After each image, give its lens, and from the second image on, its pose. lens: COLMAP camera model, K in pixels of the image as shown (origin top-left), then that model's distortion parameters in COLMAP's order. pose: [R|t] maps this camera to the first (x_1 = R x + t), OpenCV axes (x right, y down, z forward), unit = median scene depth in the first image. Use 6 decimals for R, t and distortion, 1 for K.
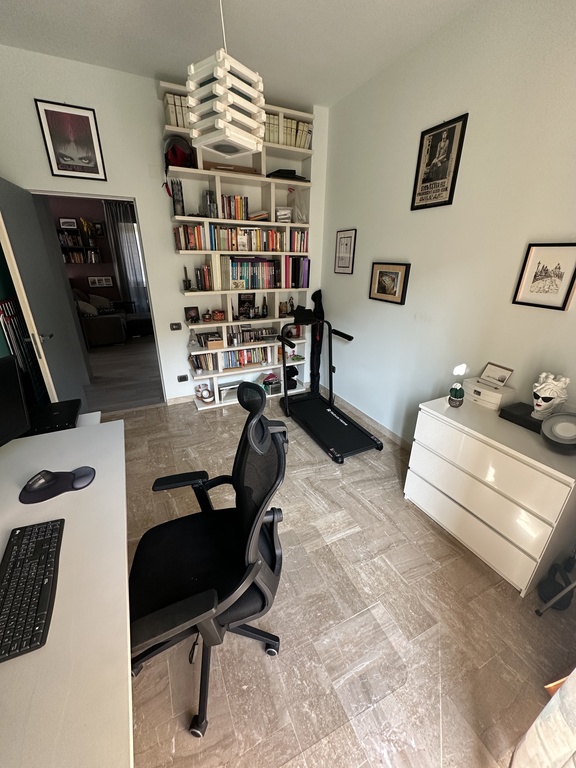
lens RADIAL K [[308.0, 0, 287.9], [0, 308.0, 384.1], [0, 0, 1]] dist [-0.000536, -0.000038]
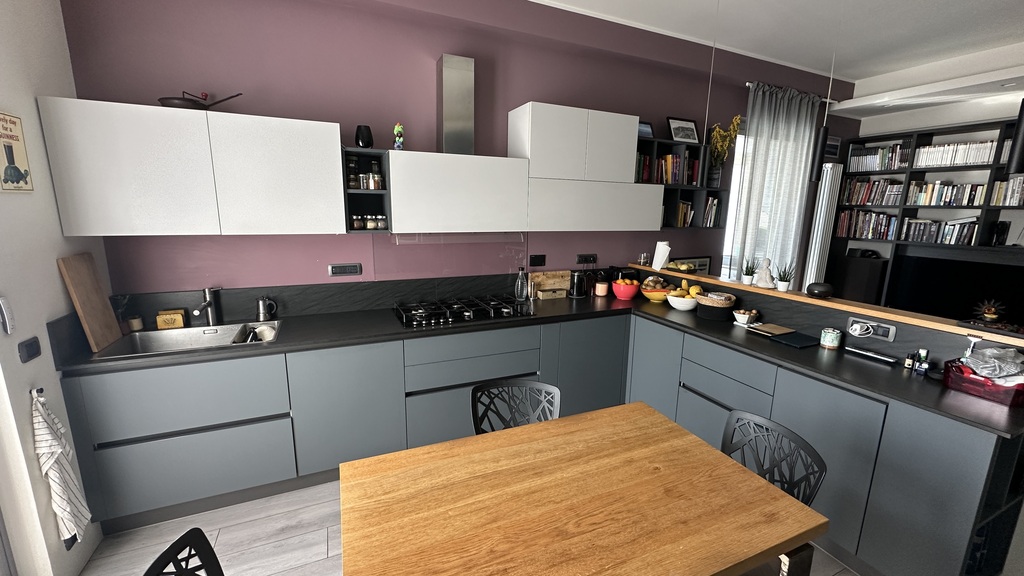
lens RADIAL K [[410.0, 0, 512.0], [0, 410.0, 287.0], [0, 0, 1]] dist [-0.000087, -0.000090]
pose [[0.998807, 0.016750, -0.045865, -1.885285], [-0.025359, 0.980652, -0.194111, -0.463504], [0.041726, 0.195042, 0.979907, 1.085858]]
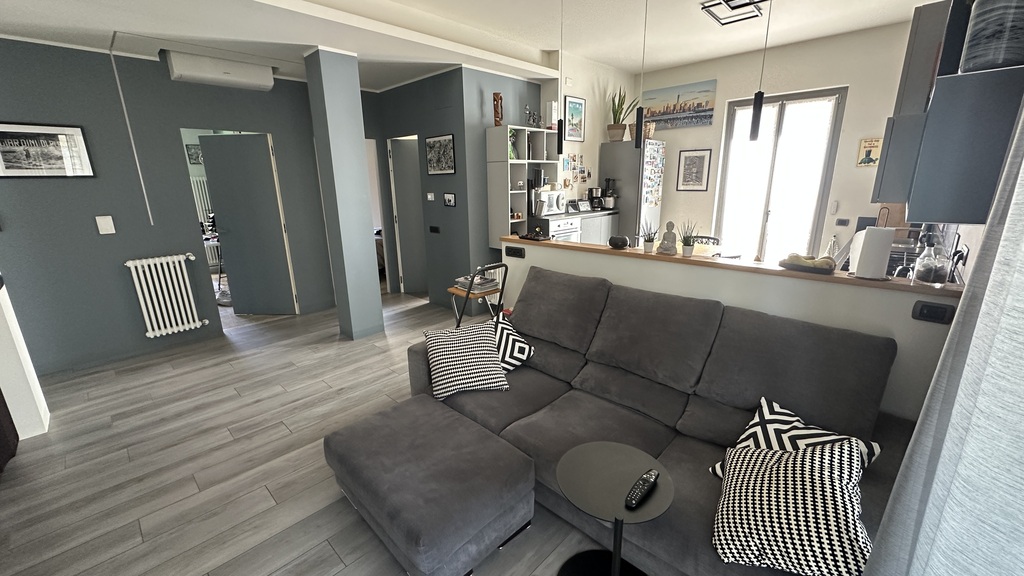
lens RADIAL K [[410.0, 0, 512.9], [0, 410.0, 289.1], [0, 0, 1]] dist [-0.000087, -0.000090]
pose [[-0.944921, 0.090794, -0.314453, -0.920803], [-0.117563, 0.802483, 0.584979, -0.987523], [0.305455, 0.589727, -0.747609, 2.415619]]
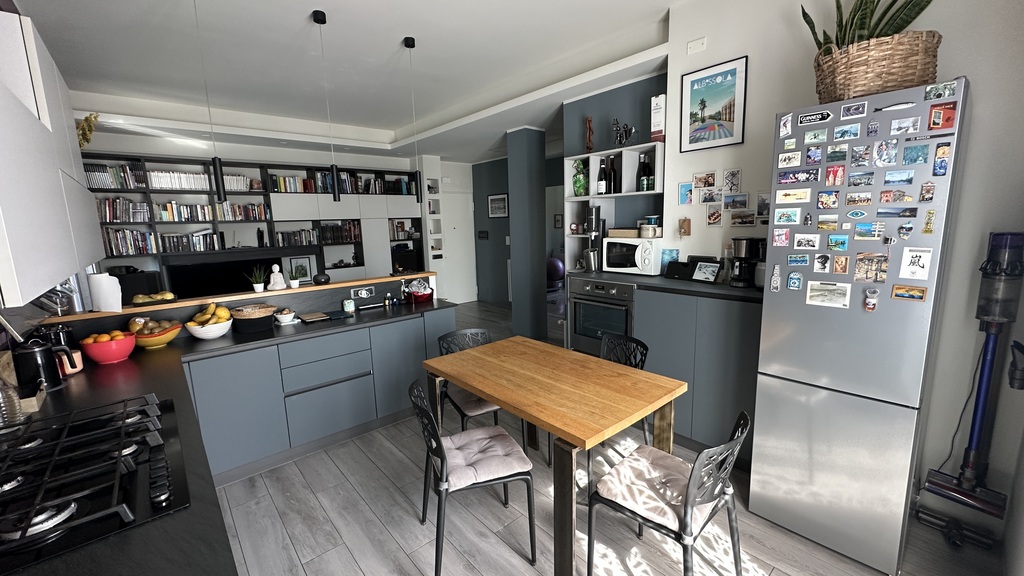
lens RADIAL K [[410.0, 0, 510.2], [0, 410.0, 286.9], [0, 0, 1]] dist [-0.000087, -0.000090]
pose [[-0.242149, -0.157273, 0.957407, -2.448525], [0.392840, 0.886380, 0.244963, -0.658648], [-0.887153, 0.435425, -0.152853, 1.568970]]
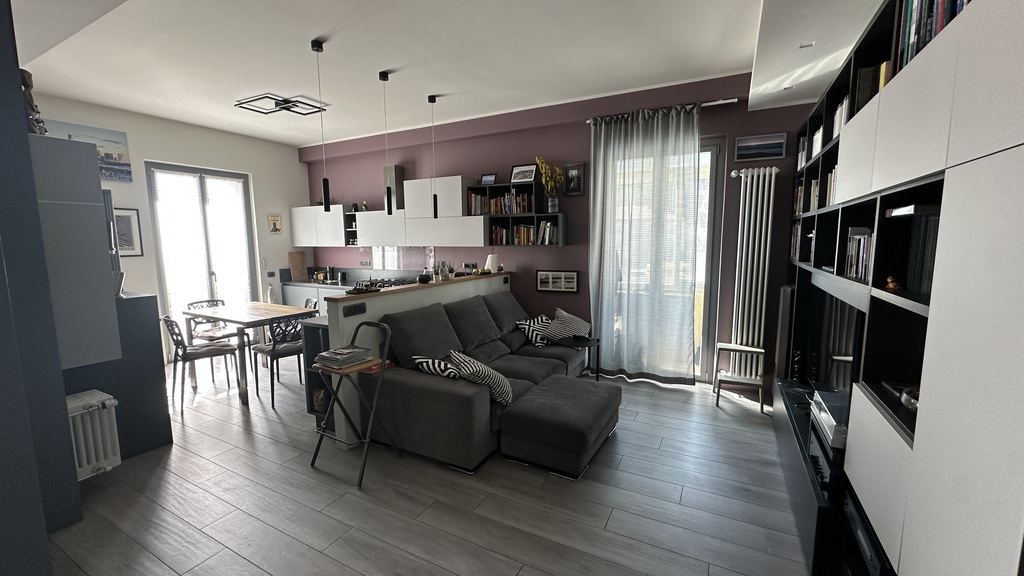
lens RADIAL K [[410.0, 0, 512.3], [0, 410.0, 290.2], [0, 0, 1]] dist [-0.000087, -0.000090]
pose [[0.570772, 0.086318, -0.816559, -0.287416], [-0.297606, 0.948589, -0.107751, -0.529367], [0.765278, 0.304514, 0.567116, 1.357149]]
